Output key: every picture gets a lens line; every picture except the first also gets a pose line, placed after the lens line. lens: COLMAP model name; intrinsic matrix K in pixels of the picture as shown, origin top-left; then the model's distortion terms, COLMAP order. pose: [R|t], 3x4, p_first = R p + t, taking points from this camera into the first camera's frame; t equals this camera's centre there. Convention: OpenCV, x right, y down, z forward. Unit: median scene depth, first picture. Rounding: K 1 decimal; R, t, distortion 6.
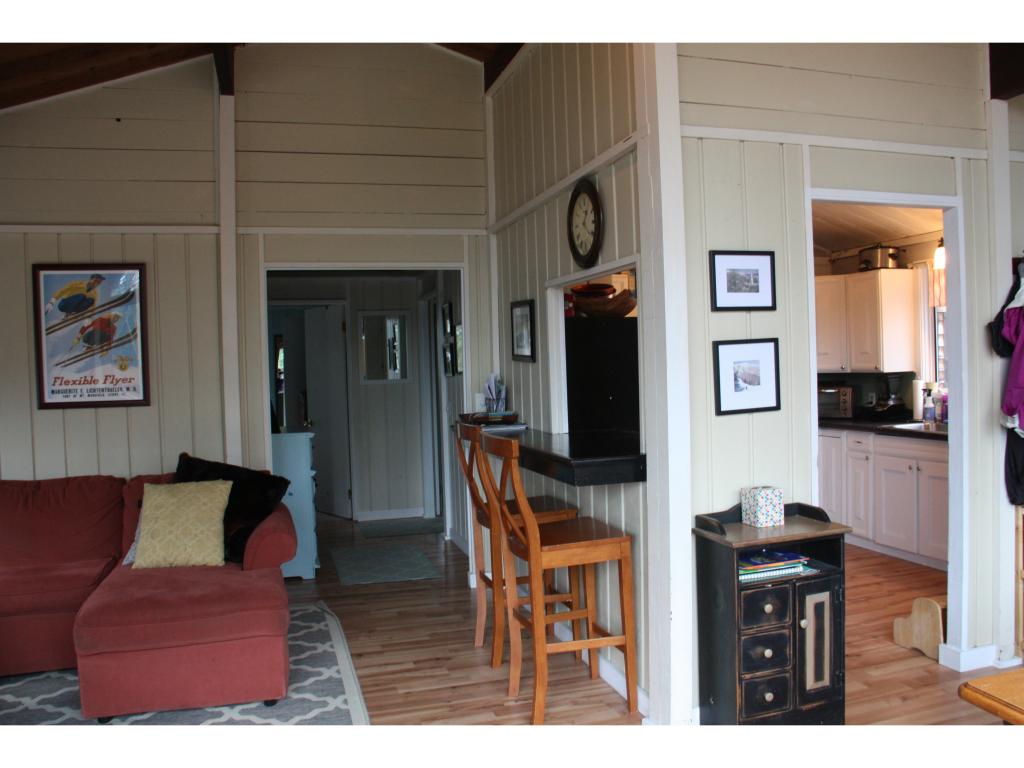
lens RADIAL K [[837.8, 0, 517.4], [0, 837.8, 387.1], [0, 0, 1]] dist [-0.187450, 0.136185]
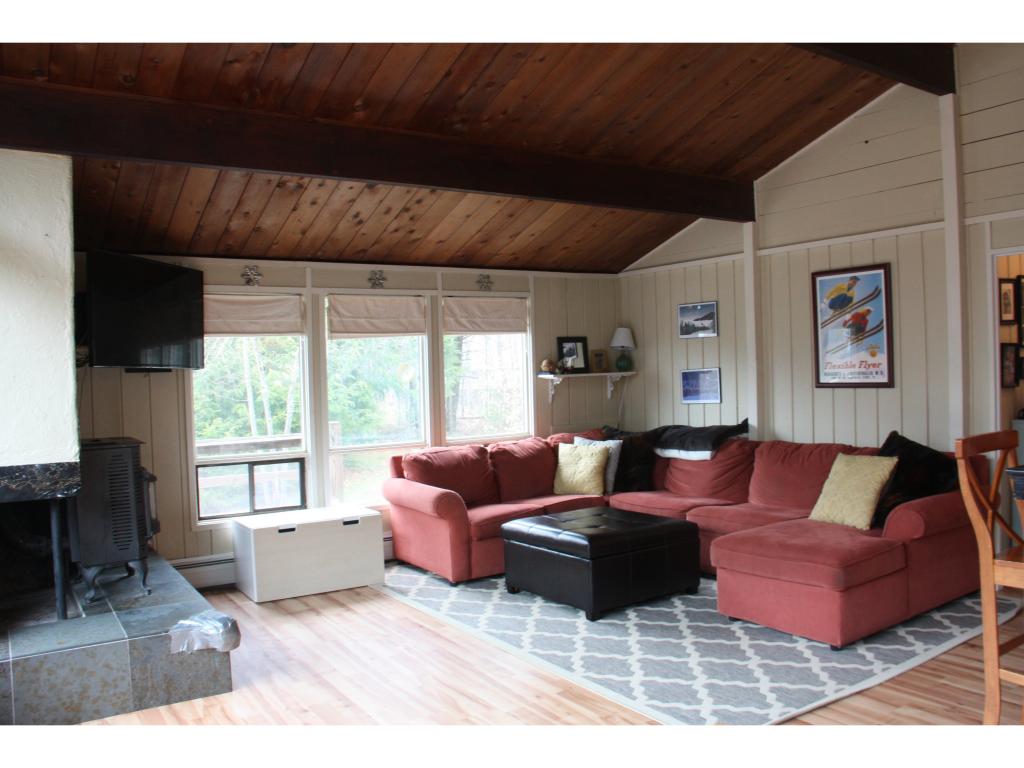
lens RADIAL K [[837.8, 0, 517.4], [0, 837.8, 387.1], [0, 0, 1]] dist [-0.187450, 0.136185]
pose [[0.291658, 0.035005, -0.955882, 0.469931], [0.000196, 0.999328, 0.036656, -0.019647], [0.956523, -0.010879, 0.291455, 0.161608]]
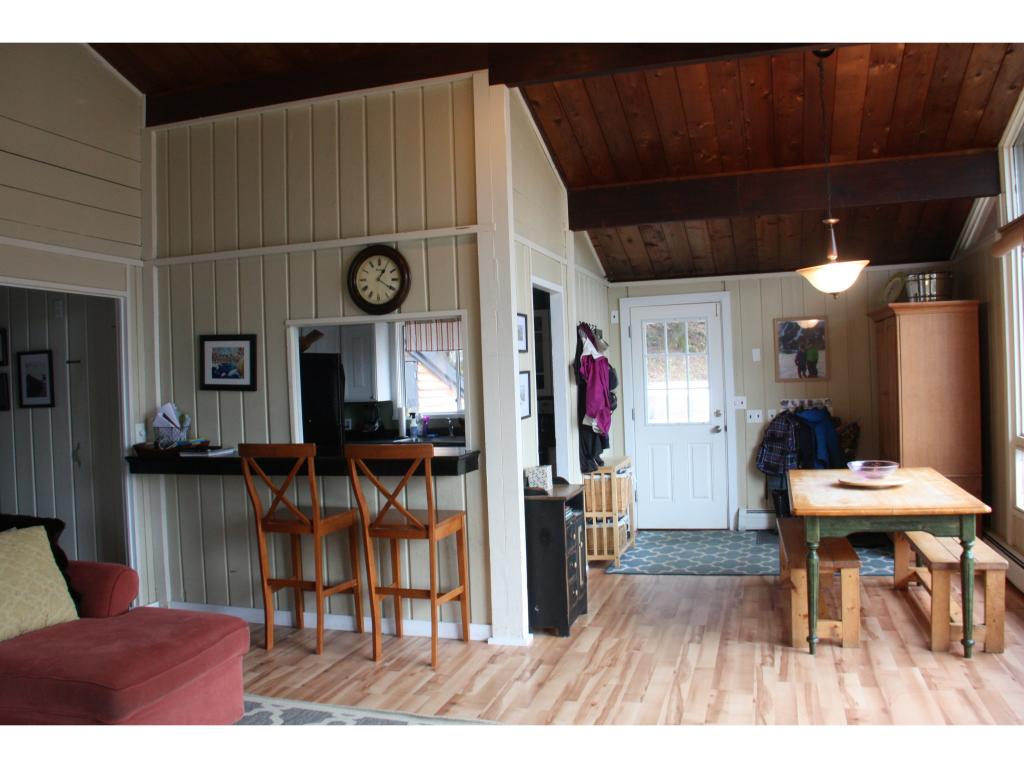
lens RADIAL K [[837.8, 0, 517.4], [0, 837.8, 387.1], [0, 0, 1]] dist [-0.187450, 0.136185]
pose [[0.558052, 0.002915, 0.829801, -0.660056], [0.041235, 0.998661, -0.031240, 0.012606], [-0.828781, 0.051651, 0.557185, 0.093764]]
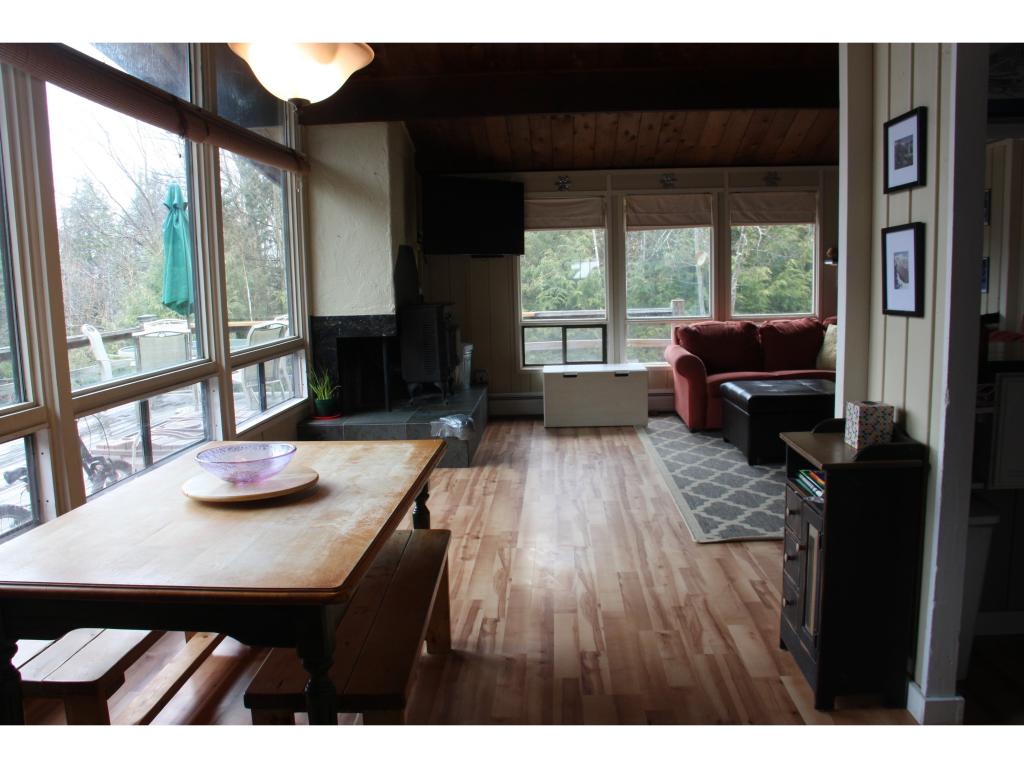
lens RADIAL K [[837.8, 0, 517.4], [0, 837.8, 387.1], [0, 0, 1]] dist [-0.187450, 0.136185]
pose [[-0.334451, 0.166838, -0.927528, 0.770190], [0.015639, 0.985052, 0.171545, -0.027919], [0.942283, 0.042868, -0.332061, 0.599425]]
